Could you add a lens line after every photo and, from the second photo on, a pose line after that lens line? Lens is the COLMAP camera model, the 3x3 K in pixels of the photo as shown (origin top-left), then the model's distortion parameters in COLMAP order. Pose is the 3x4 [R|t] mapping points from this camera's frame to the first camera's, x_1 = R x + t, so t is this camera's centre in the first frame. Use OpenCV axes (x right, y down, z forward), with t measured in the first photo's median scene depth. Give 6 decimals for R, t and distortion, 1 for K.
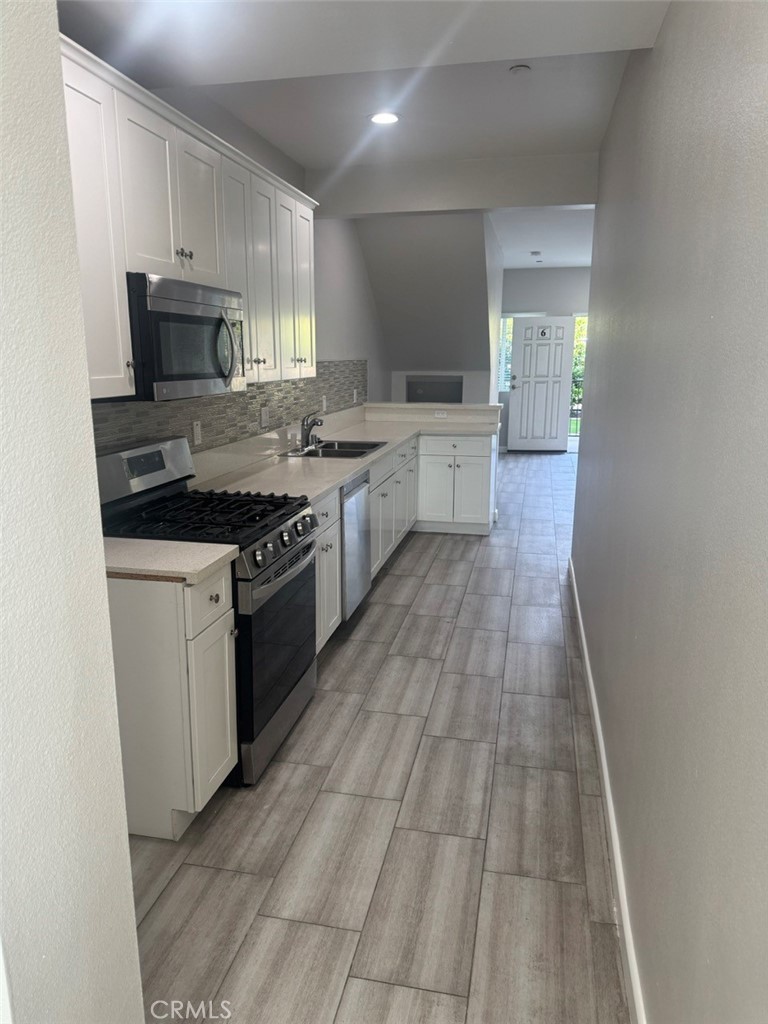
lens RADIAL K [[728.5, 0, 378.5], [0, 728.5, 507.0], [0, 0, 1]] dist [0.057004, -0.069299]
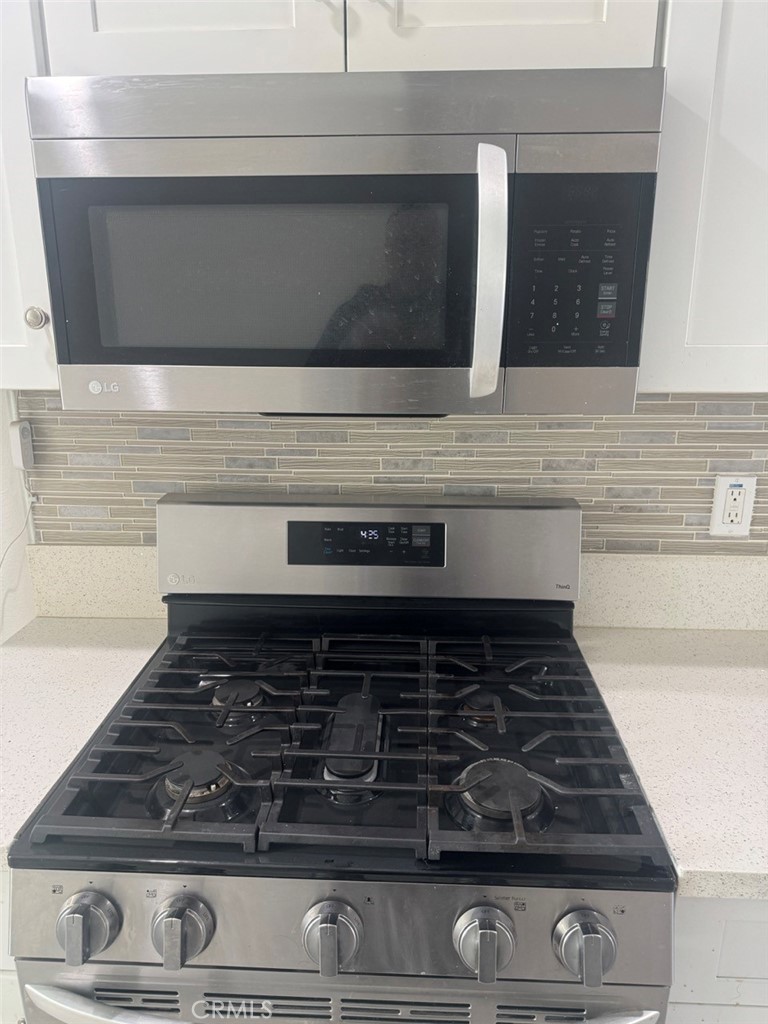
lens RADIAL K [[728.5, 0, 384.1], [0, 728.5, 512.4], [0, 0, 1]] dist [0.057004, -0.069299]
pose [[0.151551, 0.264590, -0.952378, 0.089281], [-0.200676, 0.951678, 0.232462, -0.153863], [0.967864, 0.155890, 0.197325, 0.768280]]
